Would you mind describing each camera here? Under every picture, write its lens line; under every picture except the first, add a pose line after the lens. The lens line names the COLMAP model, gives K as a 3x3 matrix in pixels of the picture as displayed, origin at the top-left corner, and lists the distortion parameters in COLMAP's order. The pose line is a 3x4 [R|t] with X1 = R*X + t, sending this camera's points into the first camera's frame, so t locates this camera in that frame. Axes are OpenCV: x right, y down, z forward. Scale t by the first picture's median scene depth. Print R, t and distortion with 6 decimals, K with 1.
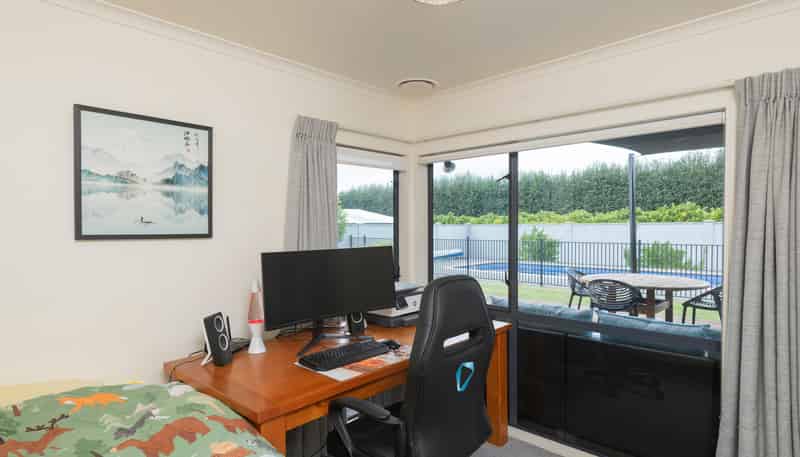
lens RADIAL K [[451.0, 0, 406.7], [0, 451.0, 233.5], [0, 0, 1]] dist [0.009778, 0.001285]
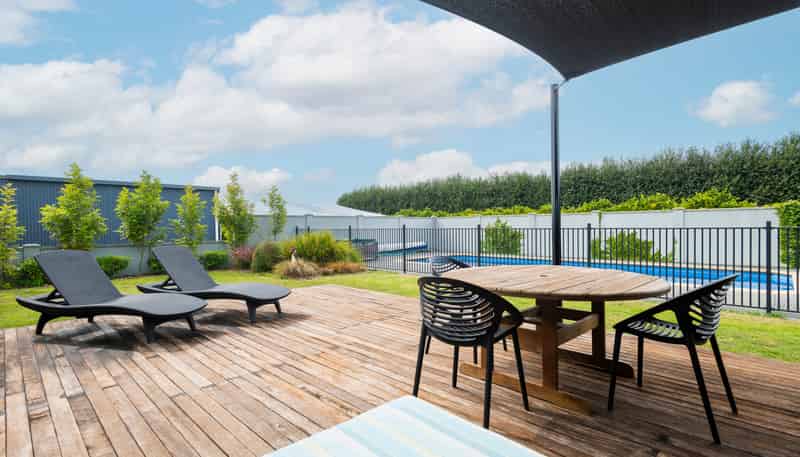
lens RADIAL K [[390.1, 0, 403.7], [0, 390.1, 226.0], [0, 0, 1]] dist [-0.003948, -0.001158]
pose [[0.999491, -0.003277, -0.031748, 0.108118], [0.002781, 0.999873, -0.015679, 0.014713], [0.031795, 0.015583, 0.999373, 0.156375]]
